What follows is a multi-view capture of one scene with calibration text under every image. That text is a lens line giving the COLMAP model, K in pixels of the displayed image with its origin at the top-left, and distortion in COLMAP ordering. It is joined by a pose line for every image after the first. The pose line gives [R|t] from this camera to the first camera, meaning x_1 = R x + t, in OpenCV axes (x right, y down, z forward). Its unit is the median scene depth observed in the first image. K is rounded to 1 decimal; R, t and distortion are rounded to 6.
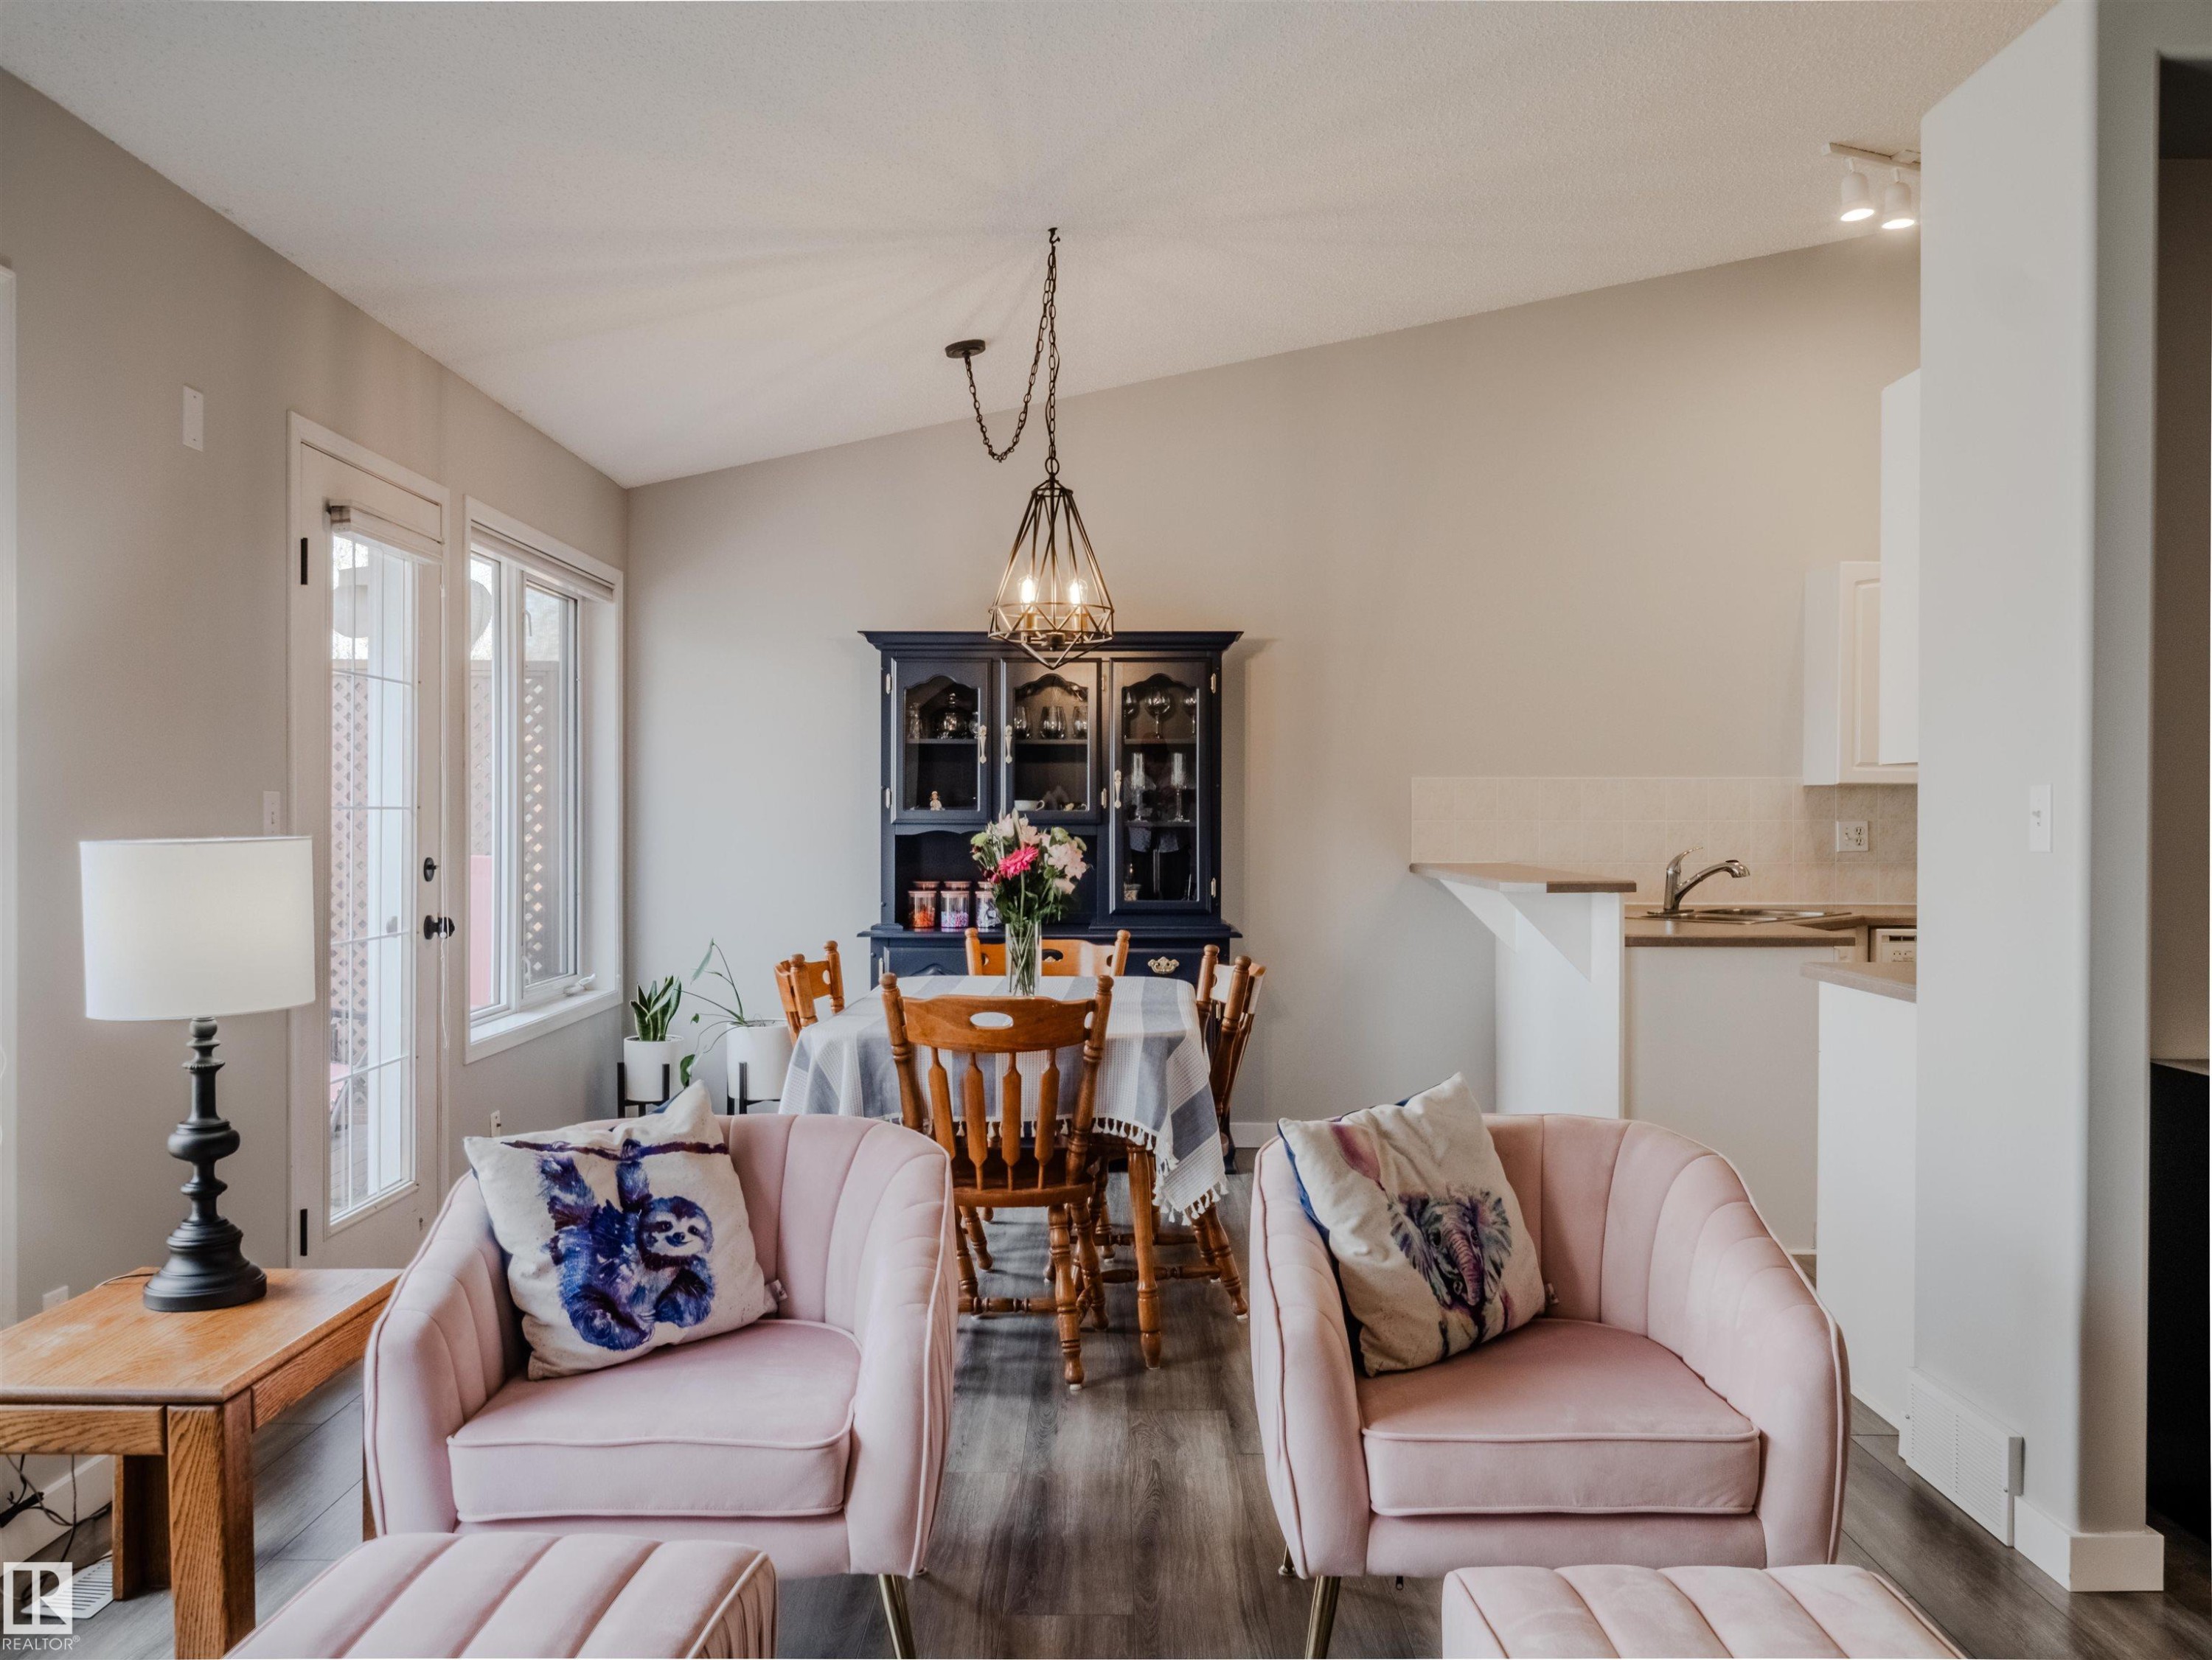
lens RADIAL K [[1764.9, 0, 1107.2], [0, 1764.9, 830.5], [0, 0, 1]] dist [0.001016, 0.010155]
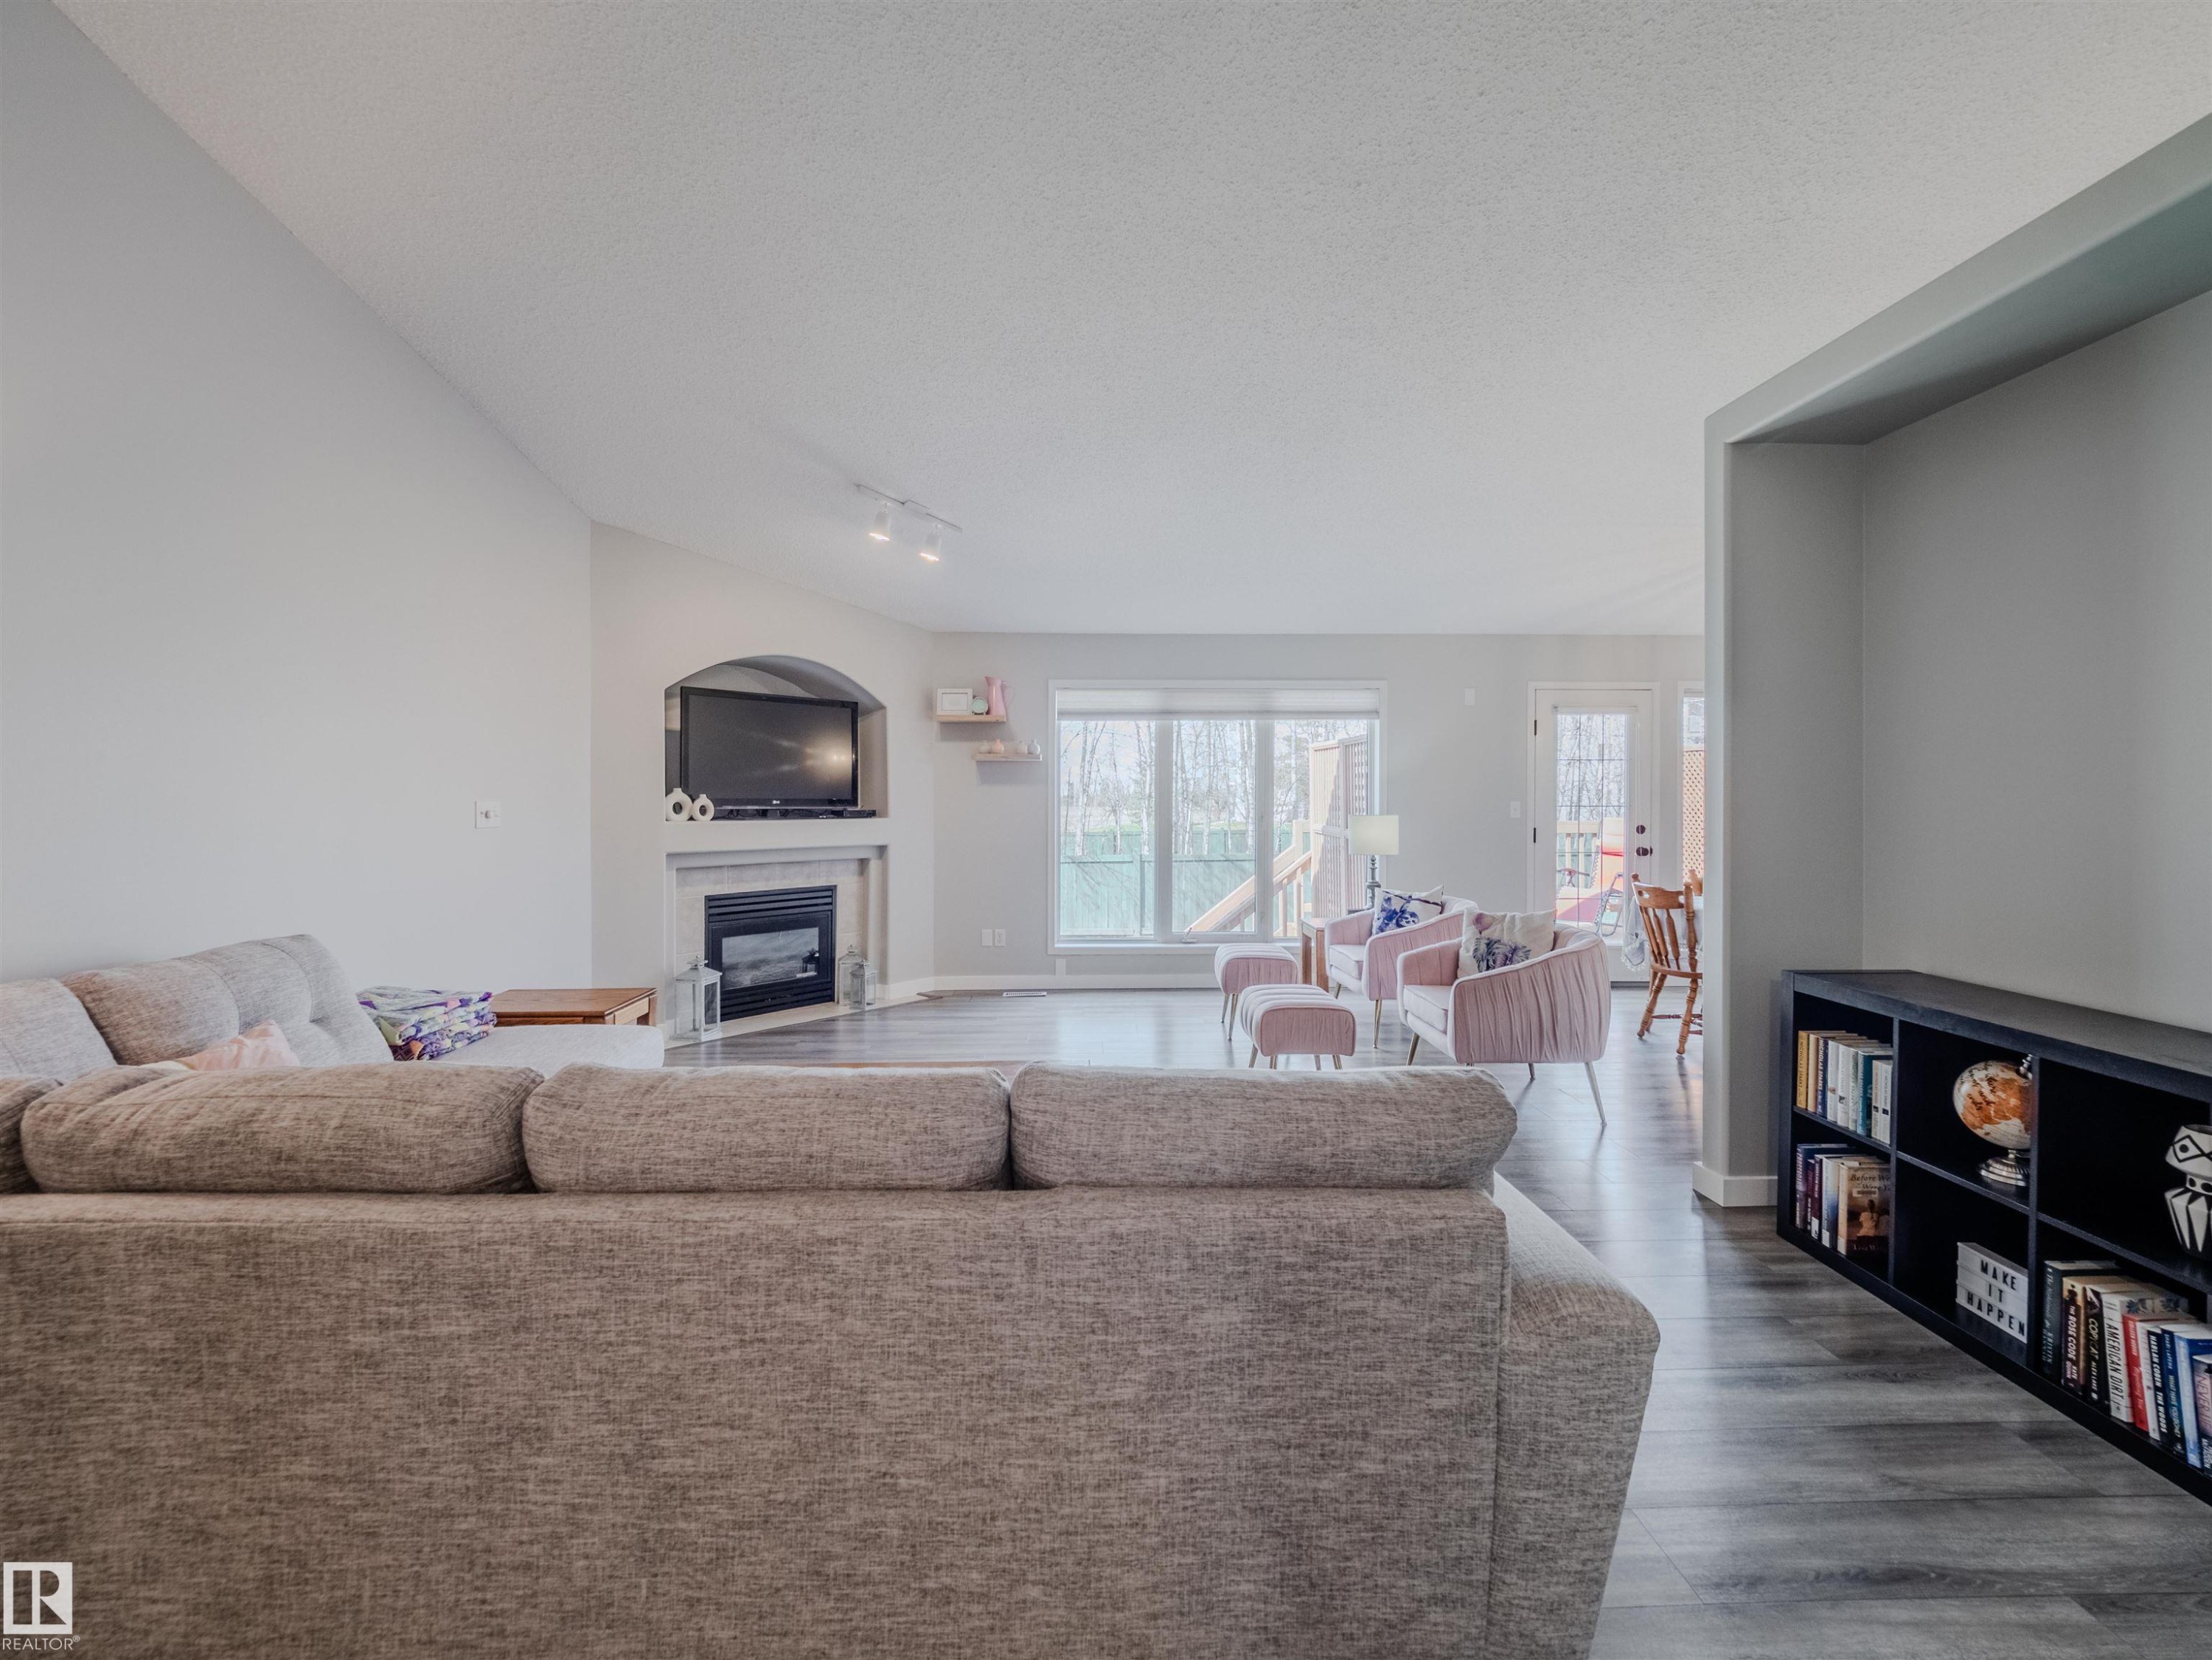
lens RADIAL K [[919.6, 0, 1116.4], [0, 919.6, 808.7], [0, 0, 1]] dist [-0.001113, -0.001391]
pose [[0.039122, 0.006273, -0.999215, 0.753887], [-0.006895, 0.999958, 0.006007, -0.009107], [0.999211, 0.006655, 0.039163, 0.131442]]
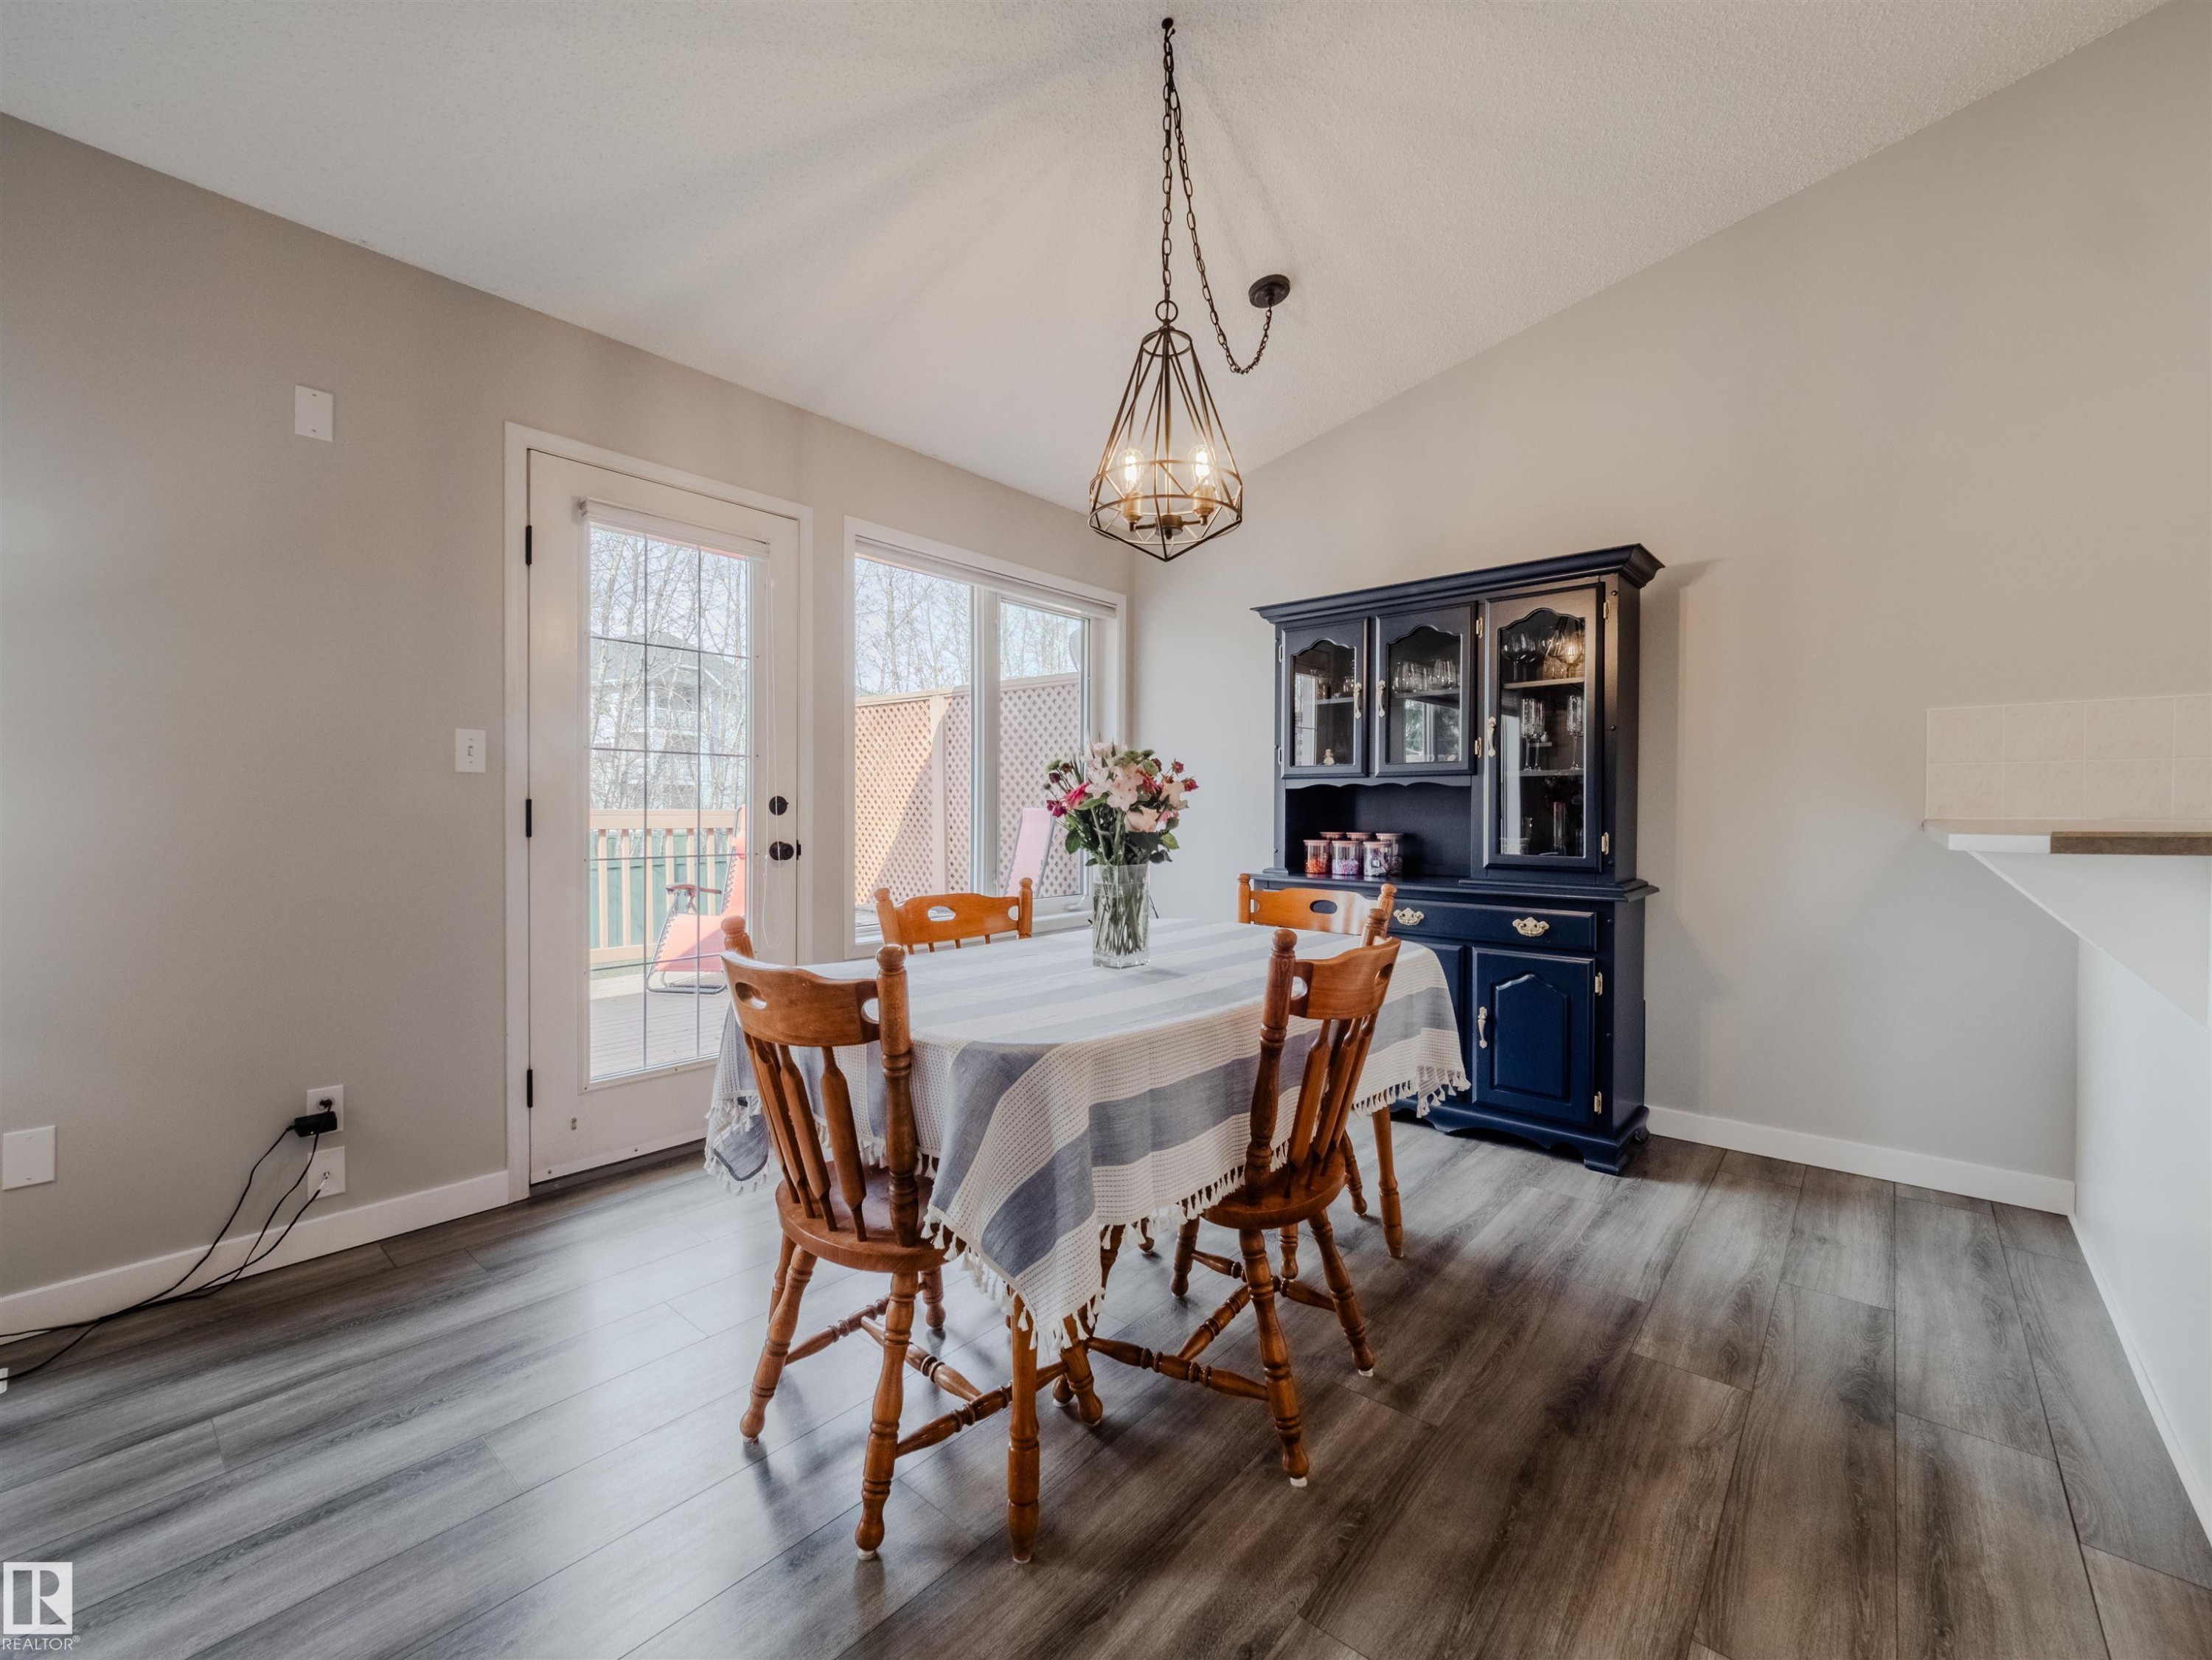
lens RADIAL K [[919.6, 0, 1100.6], [0, 919.6, 821.7], [0, 0, 1]] dist [-0.001113, -0.001391]
pose [[0.762549, 0.009524, -0.646860, 0.175094], [-0.008691, 0.999952, 0.004477, 0.022841], [0.646872, 0.002207, 0.762595, 0.510804]]
